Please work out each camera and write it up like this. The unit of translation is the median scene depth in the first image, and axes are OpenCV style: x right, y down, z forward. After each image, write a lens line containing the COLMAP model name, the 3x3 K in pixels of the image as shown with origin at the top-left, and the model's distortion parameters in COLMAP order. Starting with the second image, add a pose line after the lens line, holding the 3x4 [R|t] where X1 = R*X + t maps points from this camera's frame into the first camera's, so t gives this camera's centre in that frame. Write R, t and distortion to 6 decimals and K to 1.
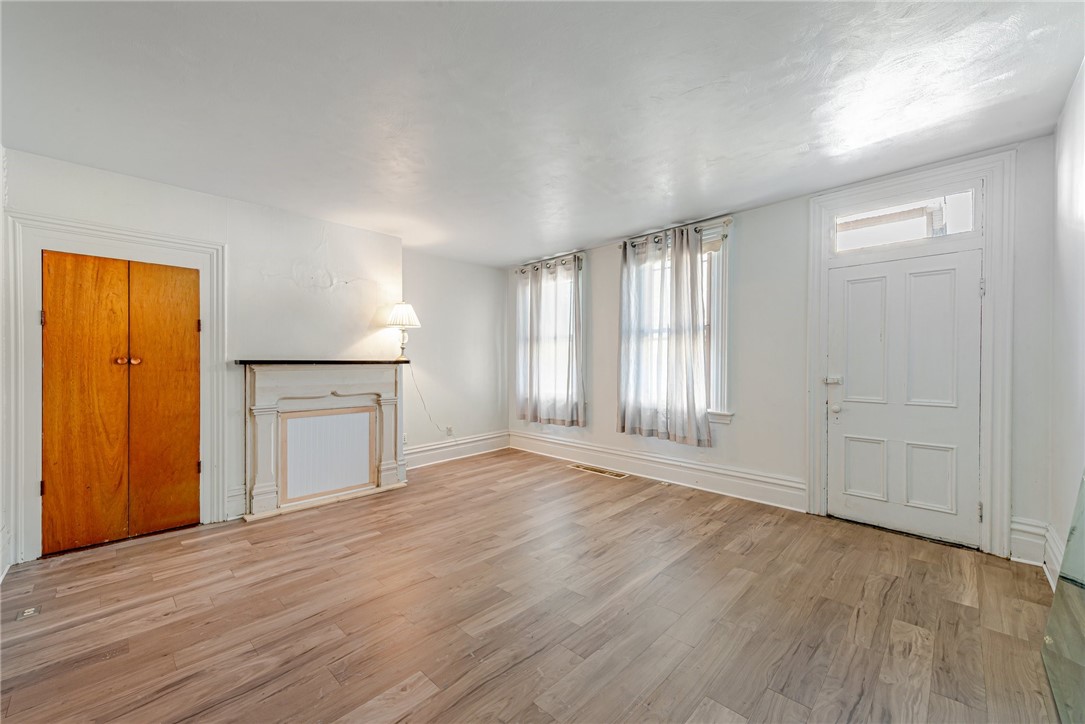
lens RADIAL K [[430.6, 0, 544.4], [0, 430.6, 360.5], [0, 0, 1]] dist [0.014273, -0.001164]
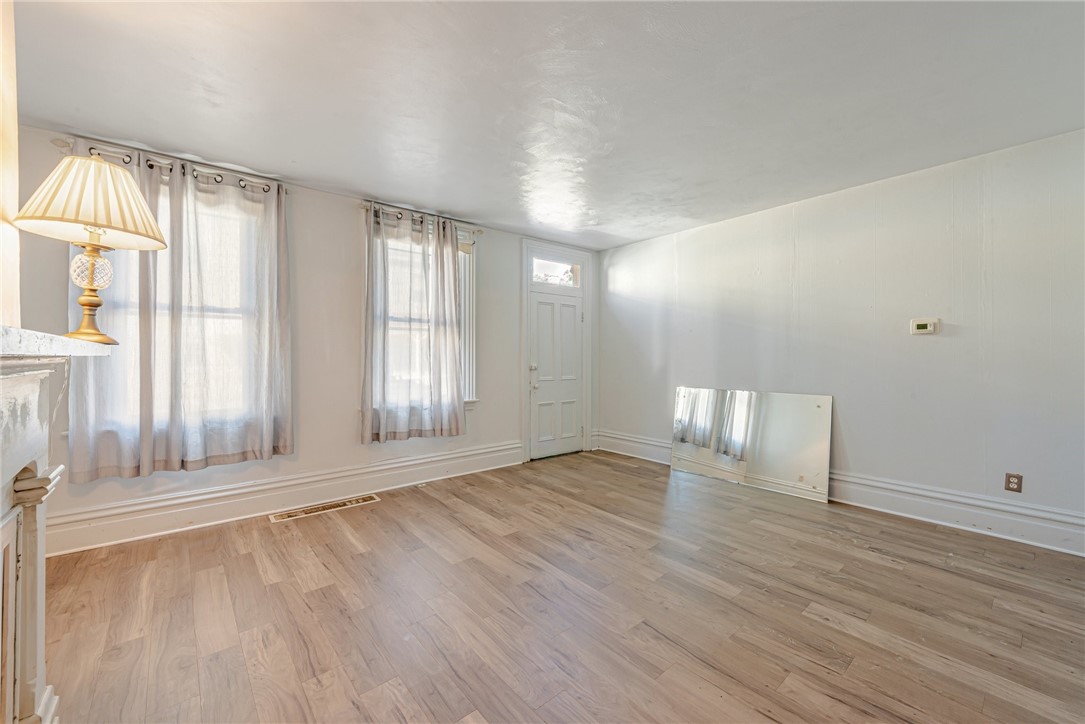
lens RADIAL K [[430.6, 0, 546.1], [0, 430.6, 359.0], [0, 0, 1]] dist [0.014273, -0.001164]
pose [[0.088315, -0.006549, 0.996071, -0.629574], [-0.003368, 0.999971, 0.006873, 0.005287], [-0.996087, -0.003962, 0.088290, 0.656524]]
